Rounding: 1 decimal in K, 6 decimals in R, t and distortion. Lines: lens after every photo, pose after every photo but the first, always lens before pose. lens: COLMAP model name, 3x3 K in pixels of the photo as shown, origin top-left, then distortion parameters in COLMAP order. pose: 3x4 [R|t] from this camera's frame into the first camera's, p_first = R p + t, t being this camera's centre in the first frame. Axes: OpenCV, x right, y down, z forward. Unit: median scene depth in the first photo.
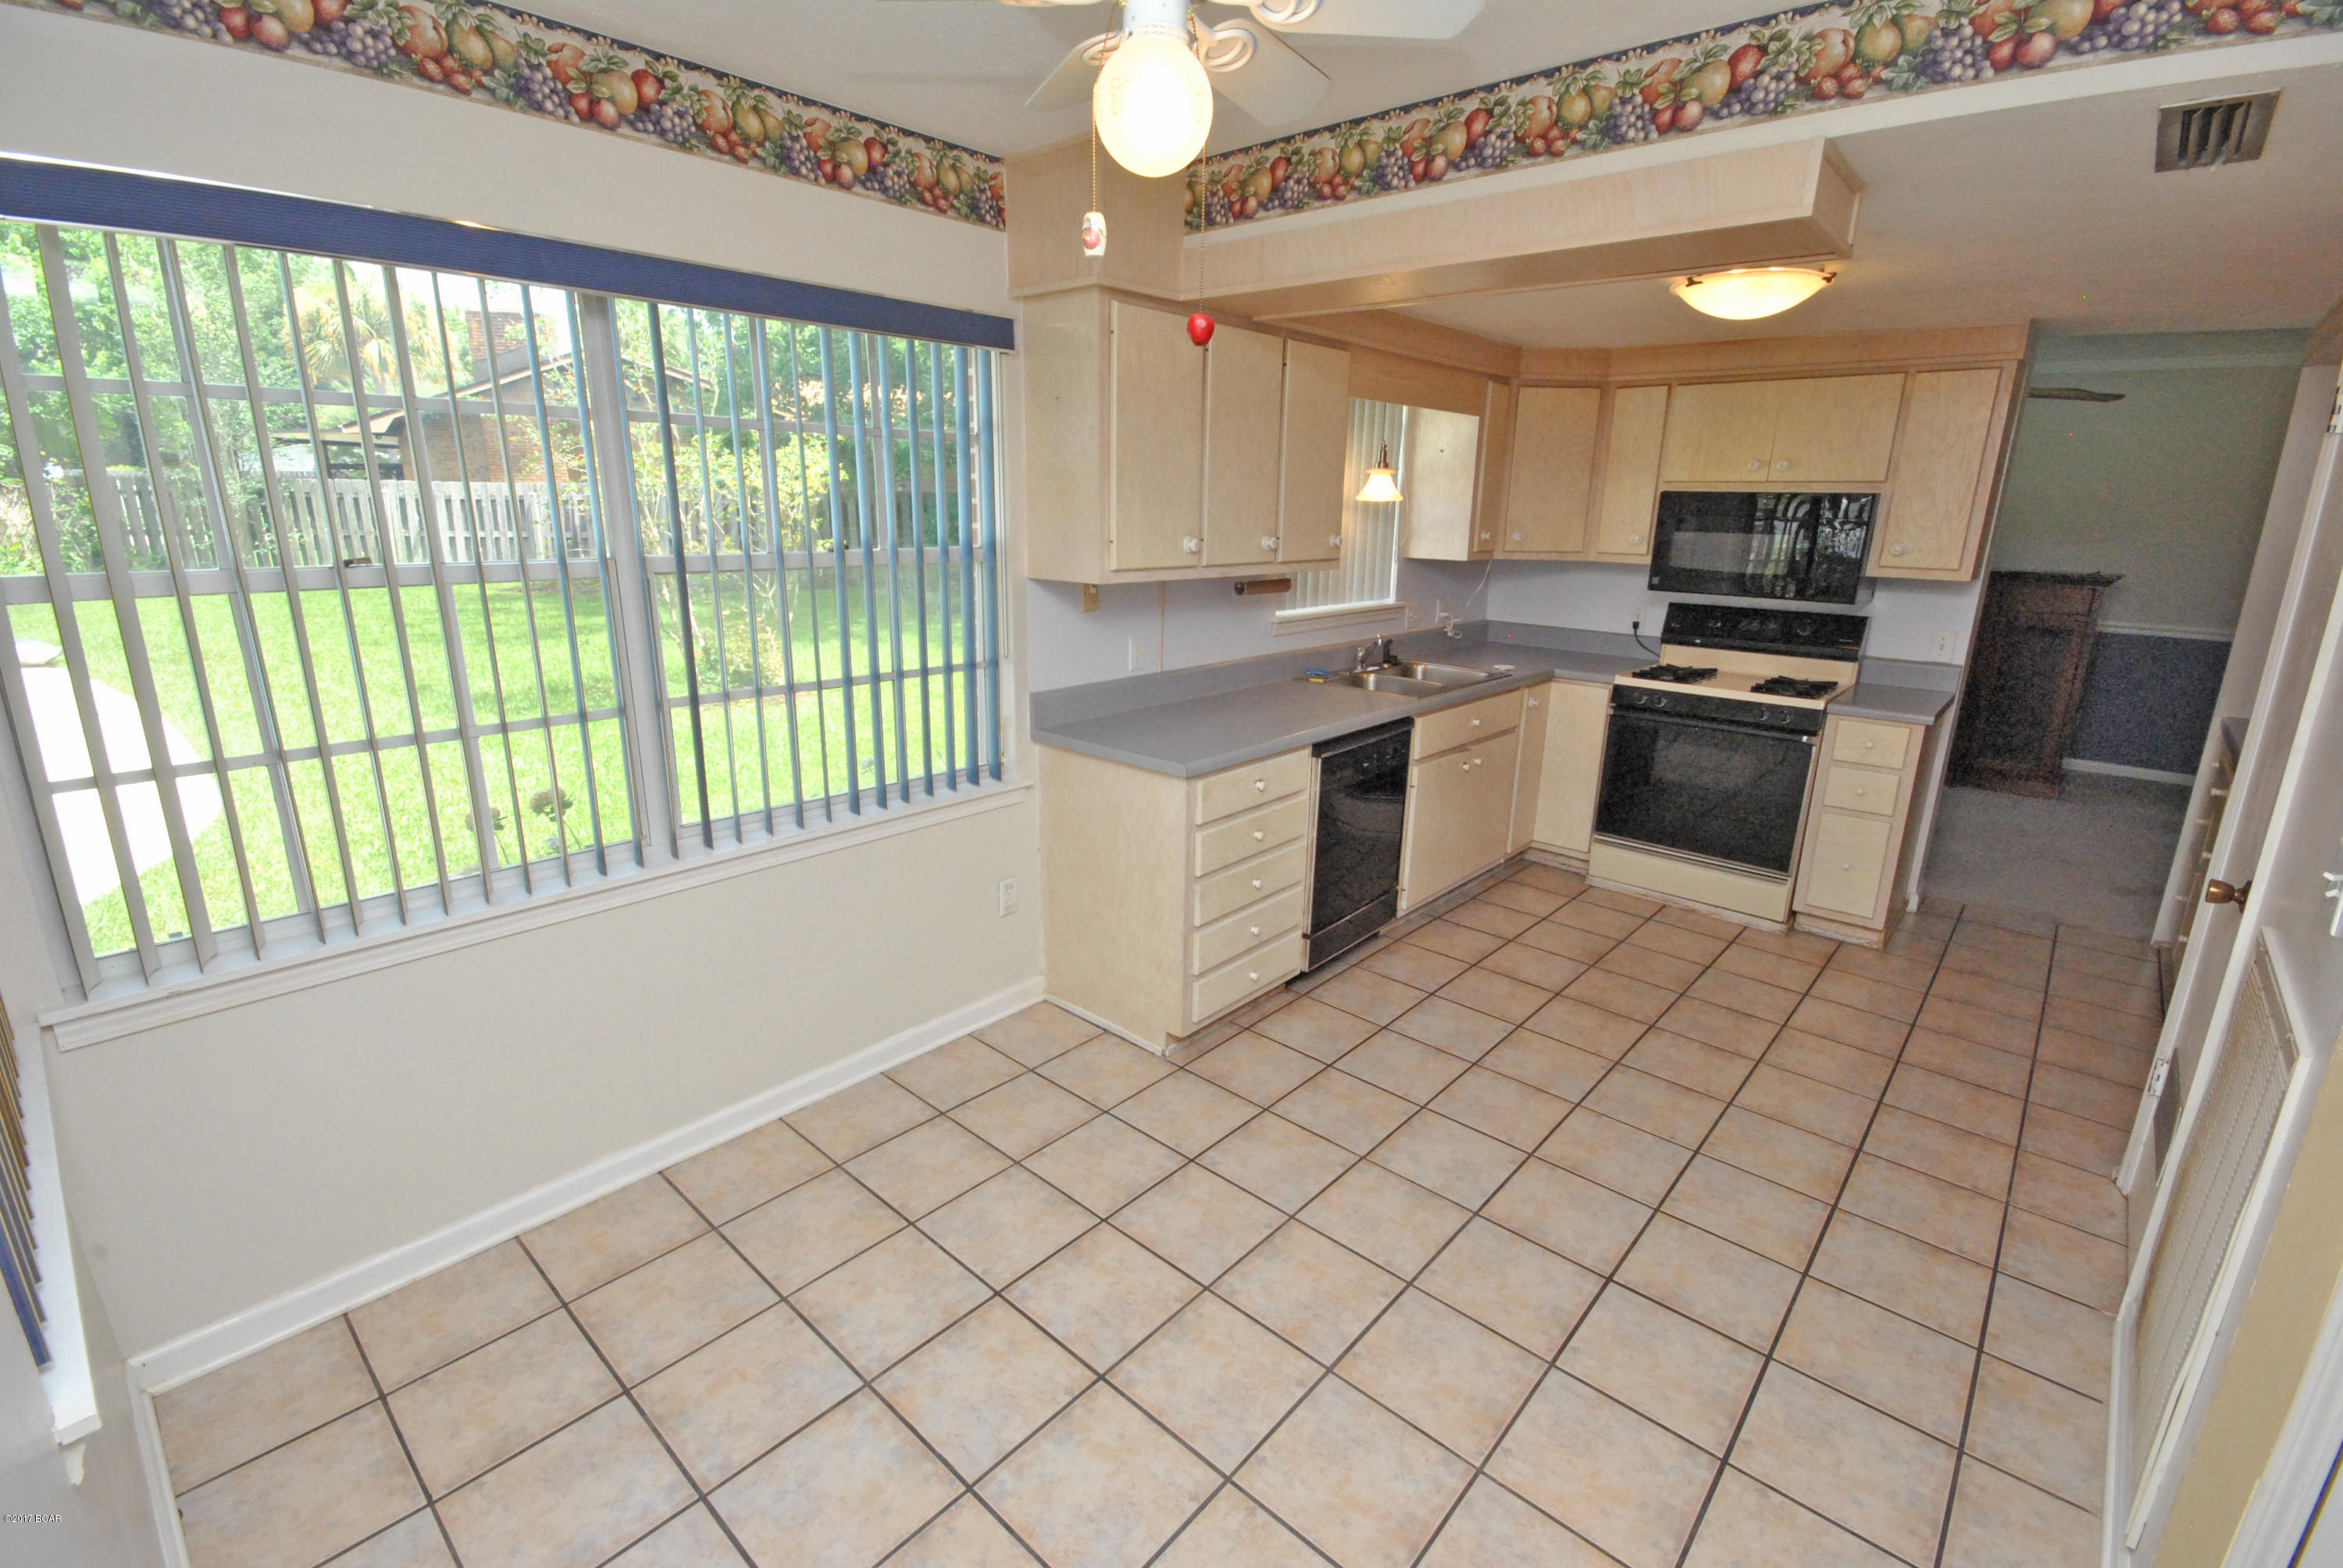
lens RADIAL K [[1049.9, 0, 1158.1], [0, 1049.9, 792.0], [0, 0, 1]] dist [-0.007914, -0.000822]
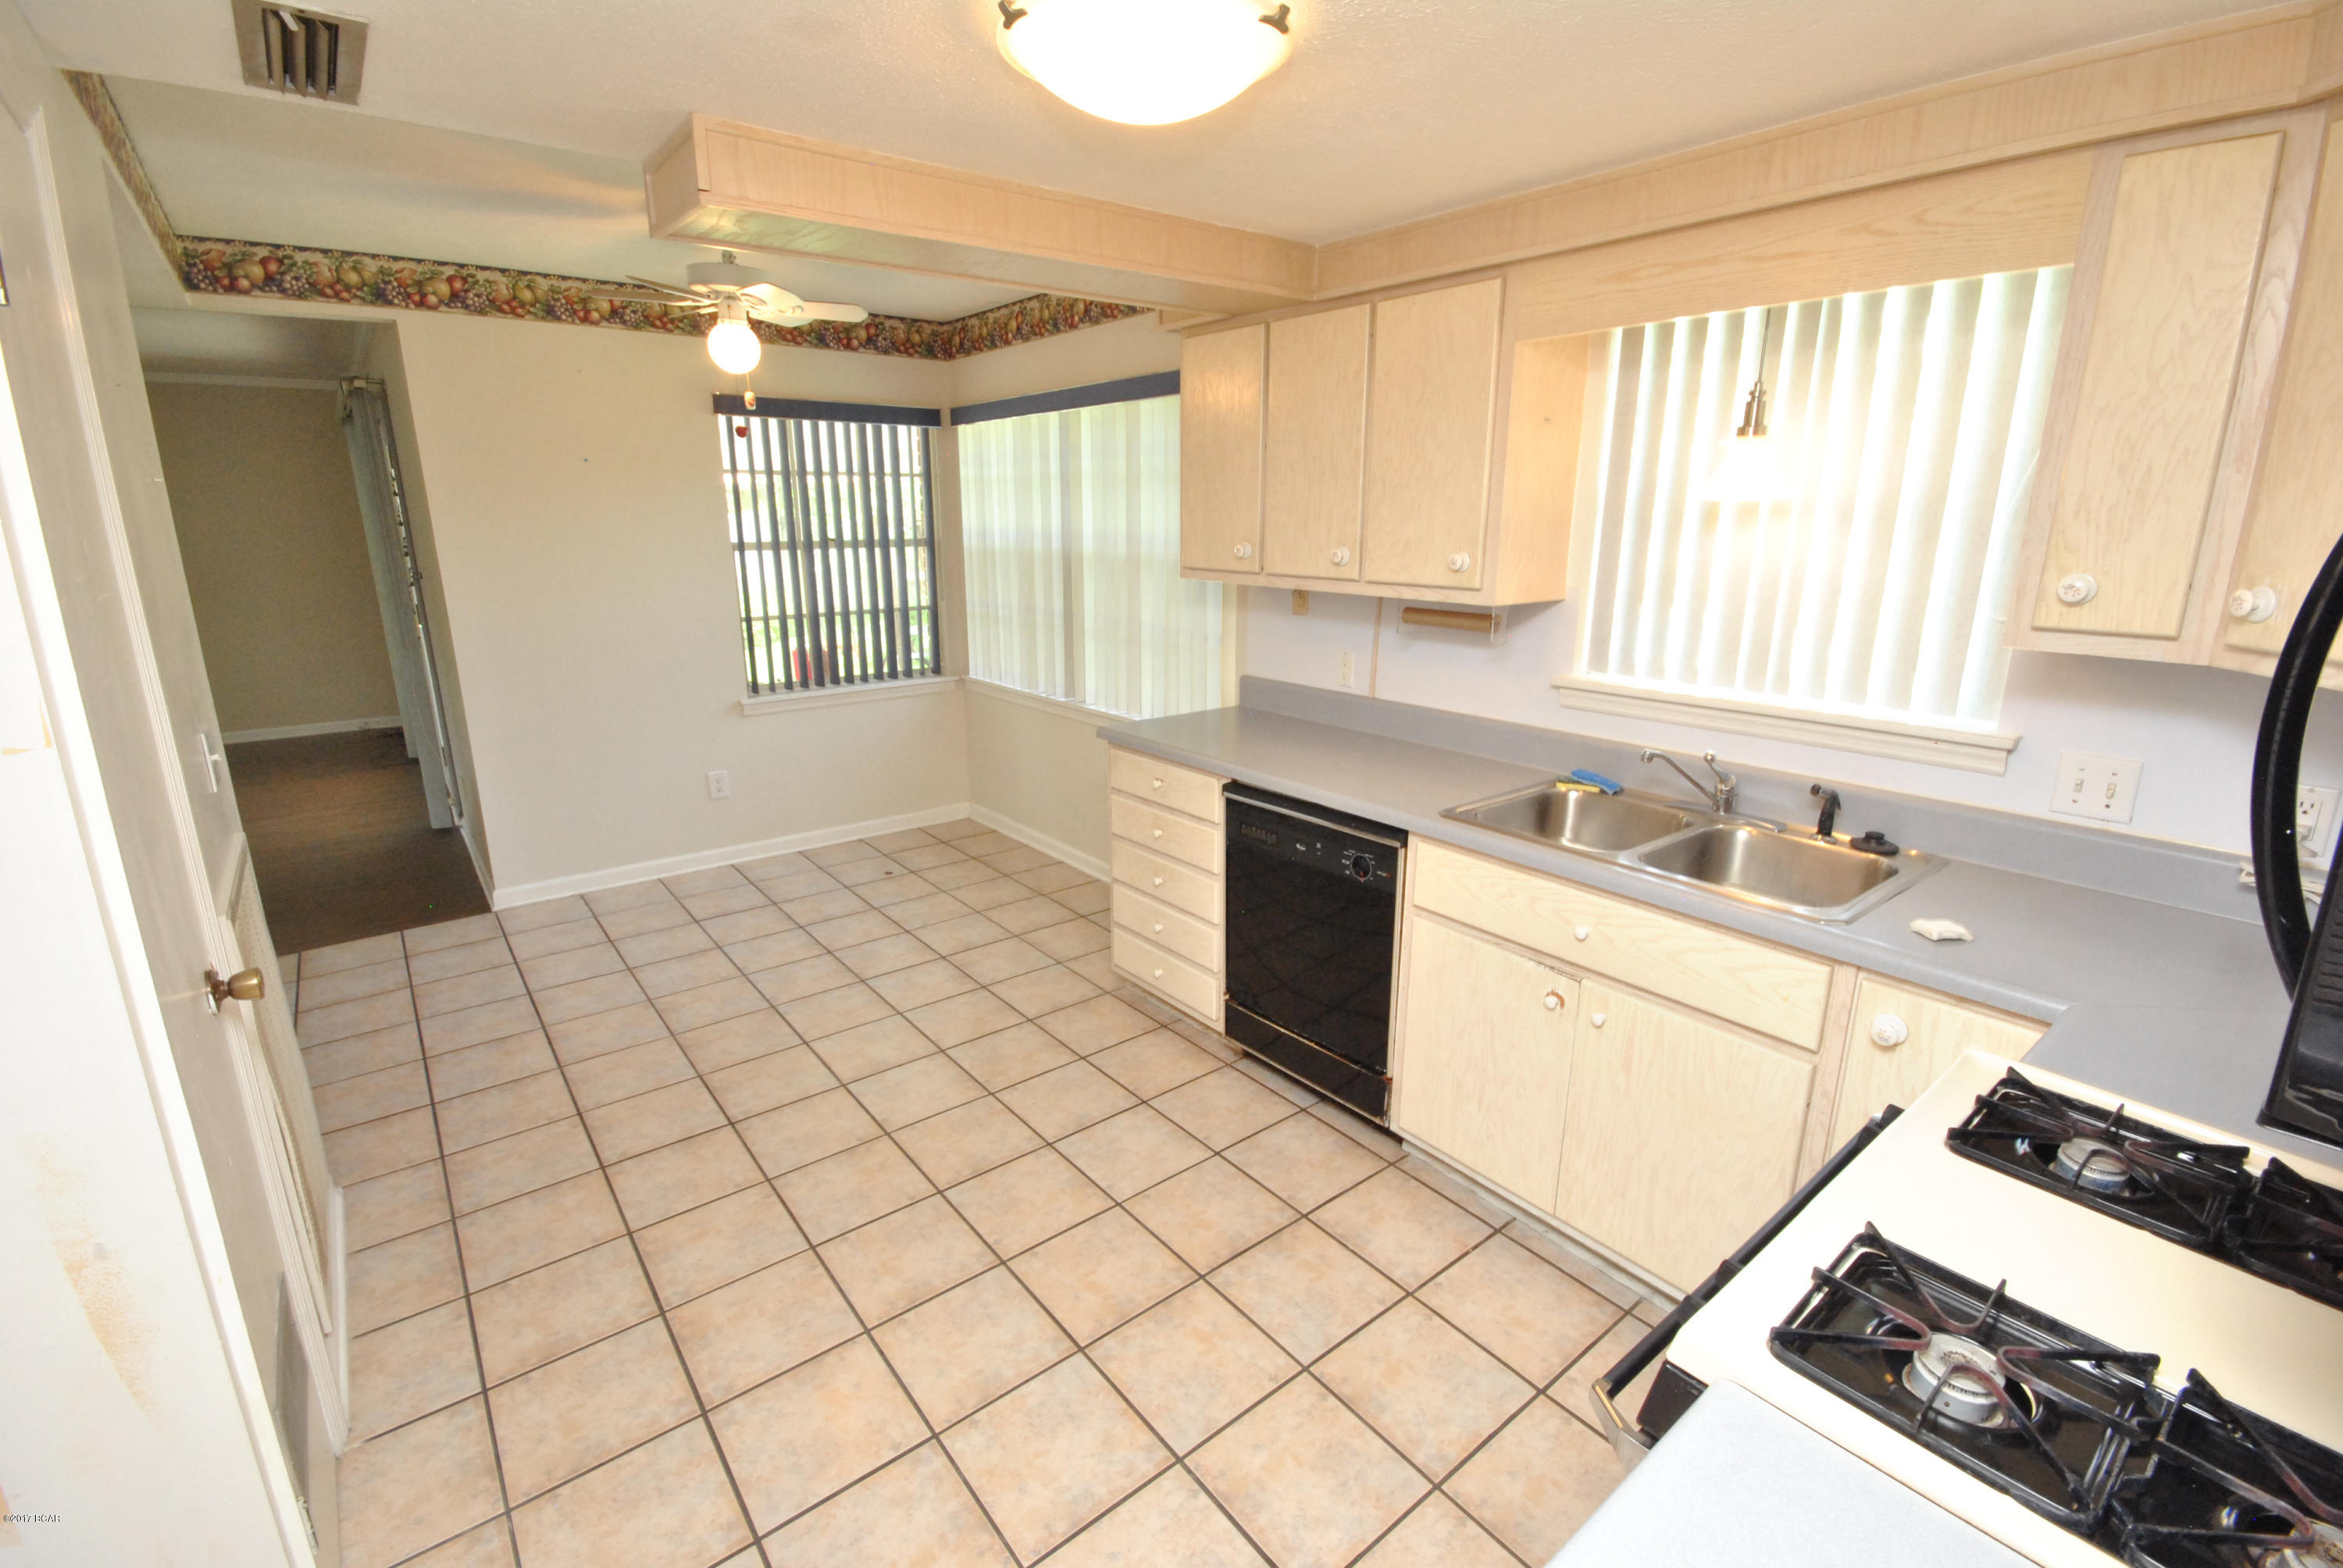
lens RADIAL K [[1049.9, 0, 1159.2], [0, 1049.9, 776.1], [0, 0, 1]] dist [-0.007914, -0.000822]
pose [[-0.184708, 0.229044, -0.955731, 0.778947], [-0.261140, 0.926068, 0.272404, -0.212605], [0.947464, 0.299895, -0.111240, 0.811151]]
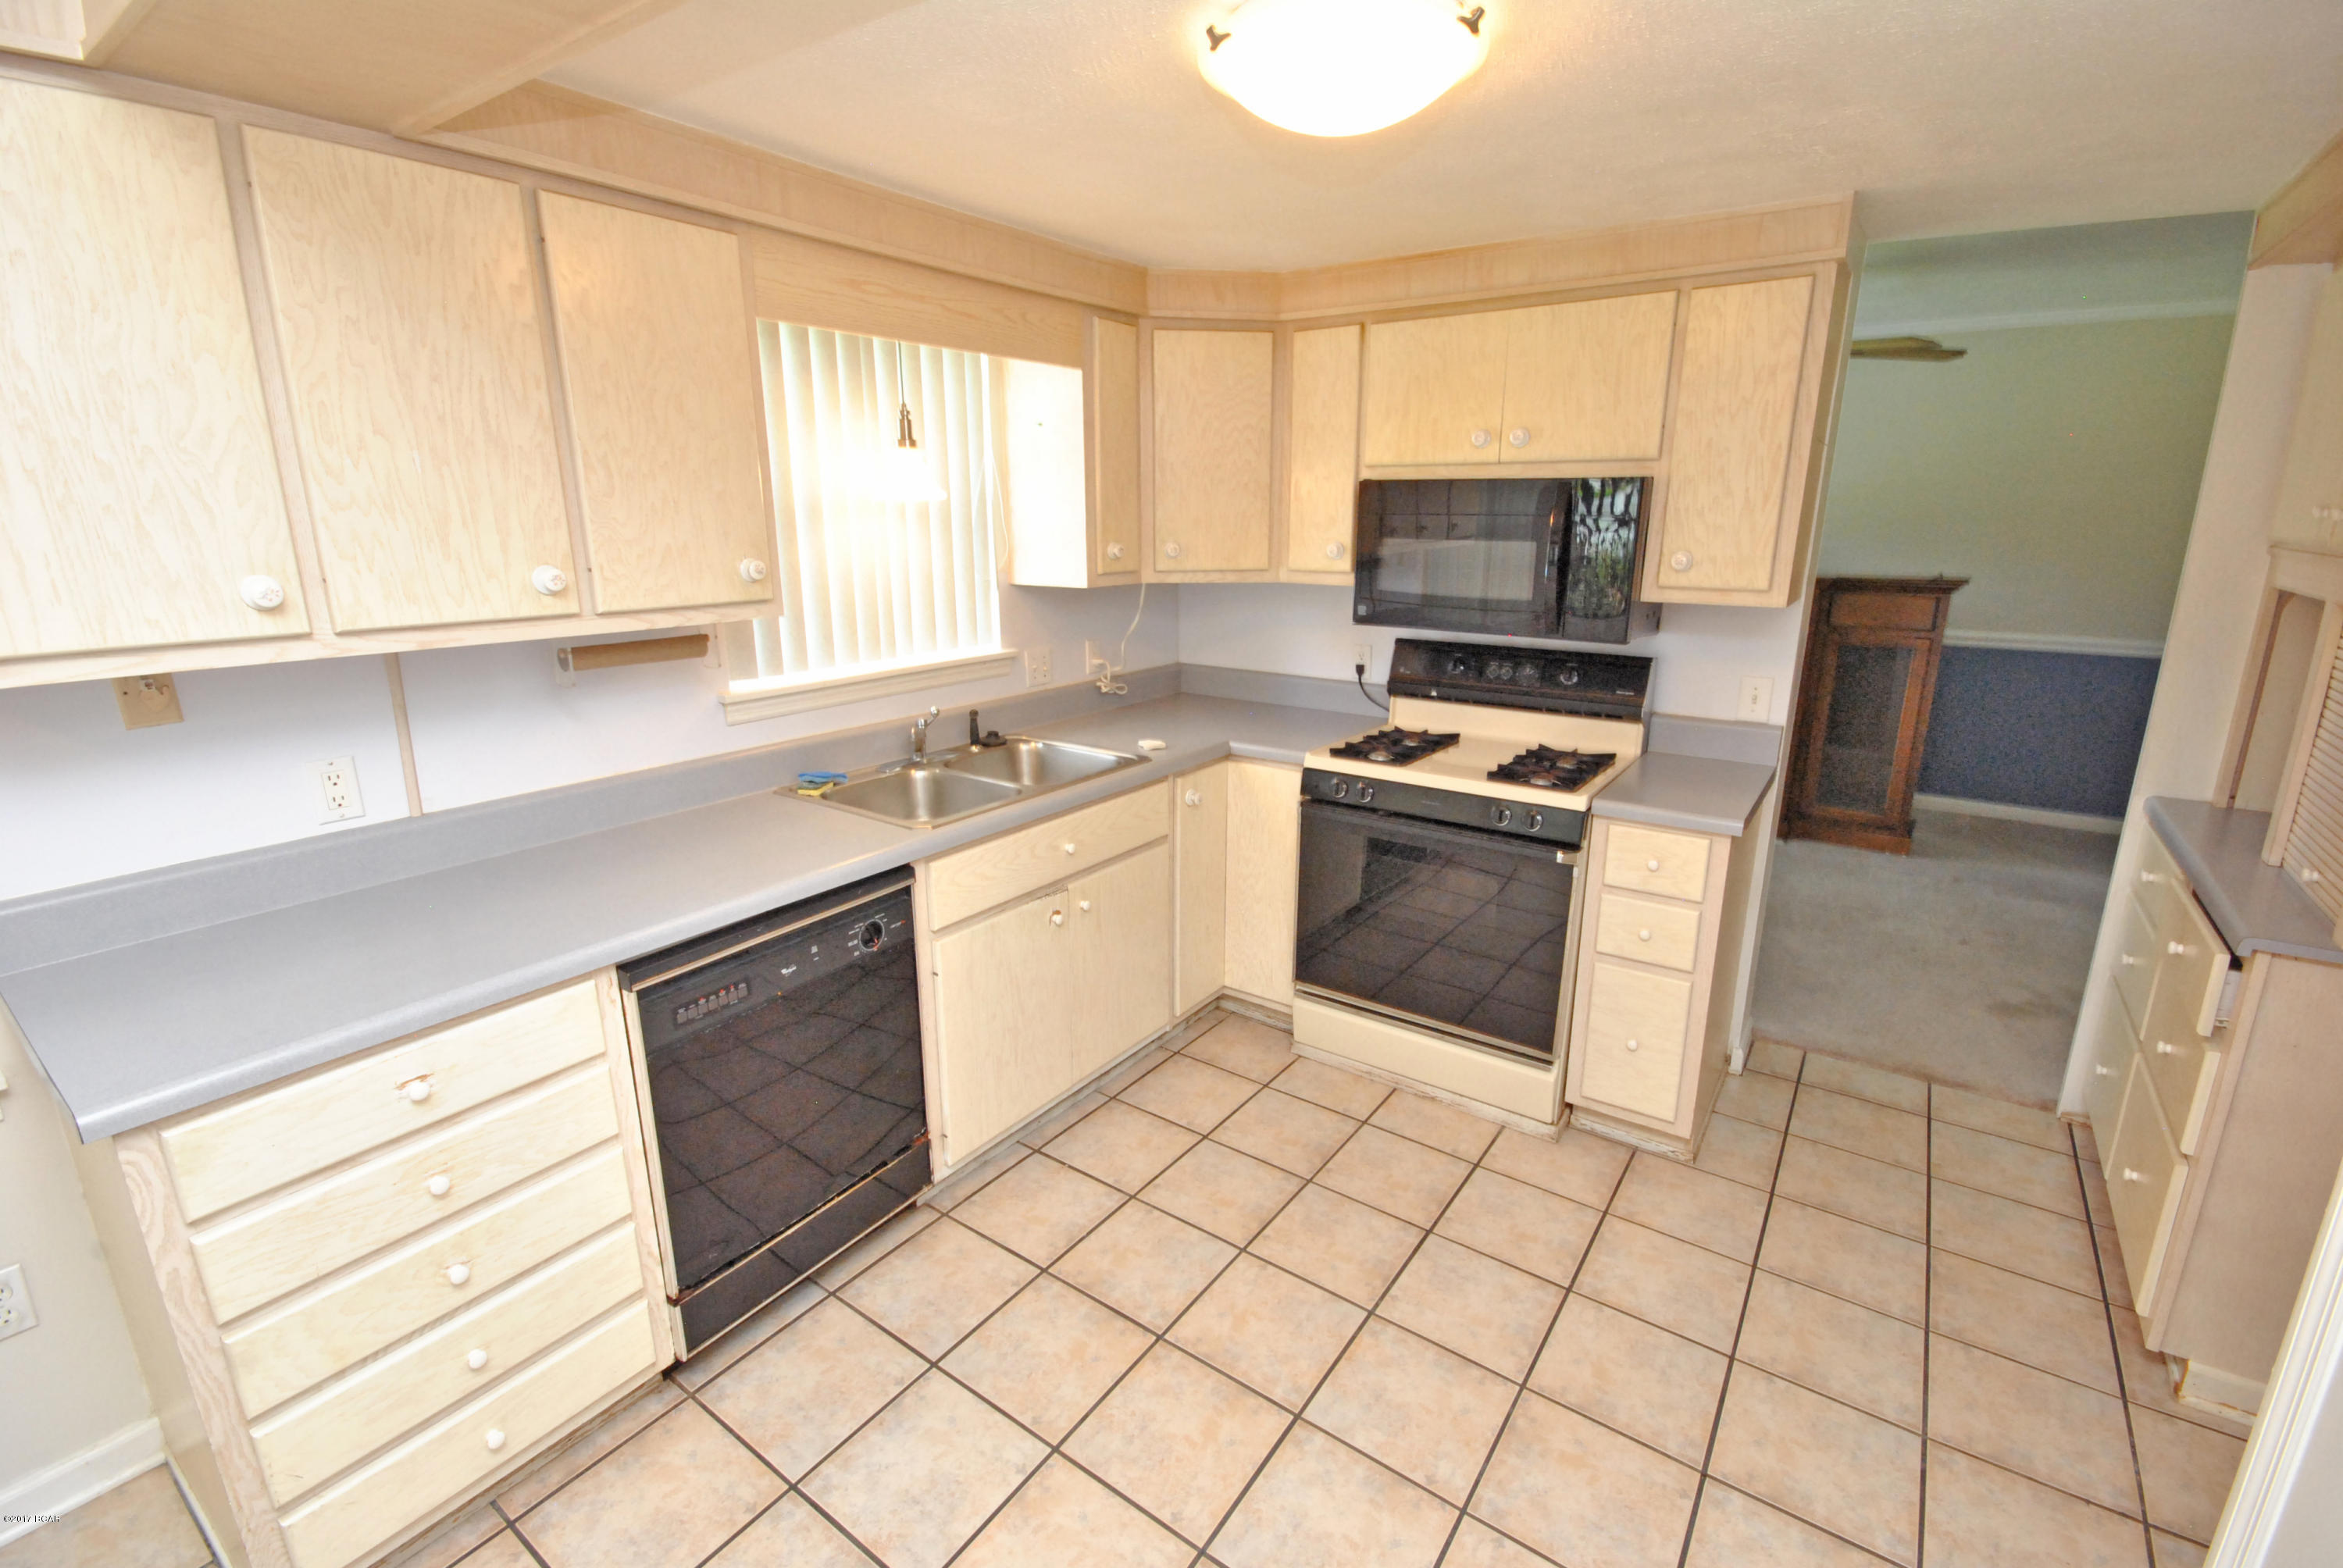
lens RADIAL K [[1049.9, 0, 1172.7], [0, 1049.9, 785.0], [0, 0, 1]] dist [-0.007914, -0.000822]
pose [[0.992830, -0.044202, 0.111062, 0.286075], [0.045779, 0.998883, -0.011683, -0.090347], [-0.110422, 0.016684, 0.993745, 0.353435]]
